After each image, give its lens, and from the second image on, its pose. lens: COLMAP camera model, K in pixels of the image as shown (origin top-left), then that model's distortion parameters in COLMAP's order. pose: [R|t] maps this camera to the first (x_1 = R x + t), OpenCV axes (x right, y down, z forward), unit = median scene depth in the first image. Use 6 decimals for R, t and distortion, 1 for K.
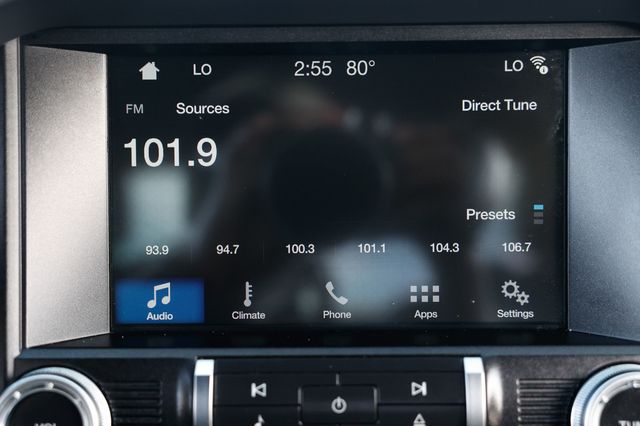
lens RADIAL K [[934.3, 0, 318.3], [0, 934.3, 209.8], [0, 0, 1]] dist [0.096446, 0.000000]
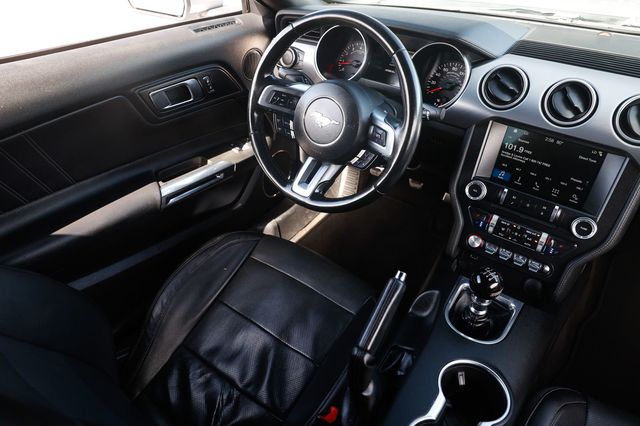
lens RADIAL K [[437.6, 0, 321.6], [0, 437.6, 214.5], [0, 0, 1]] dist [-0.080579, 0.058197]
pose [[0.823662, 0.362539, -0.436058, 0.129902], [-0.211441, 0.909839, 0.357052, -0.341453], [0.526187, -0.201890, 0.826055, -1.521493]]
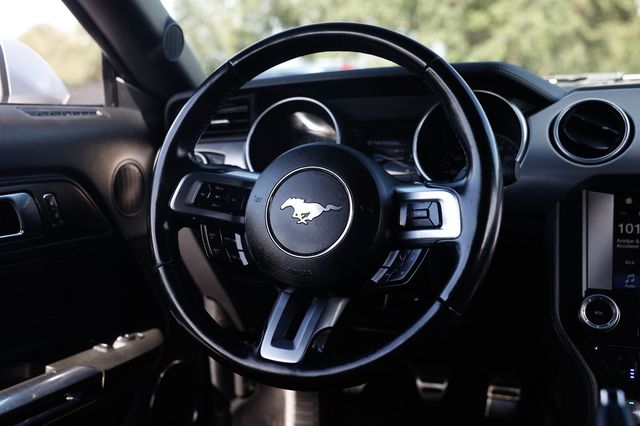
lens RADIAL K [[712.7, 0, 319.3], [0, 712.7, 211.6], [0, 0, 1]] dist [0.031919, 0.000000]
pose [[0.940211, 0.034594, -0.338832, -0.327750], [-0.092983, 0.983109, -0.157641, 0.323434], [0.327655, 0.179721, 0.927547, -1.360758]]
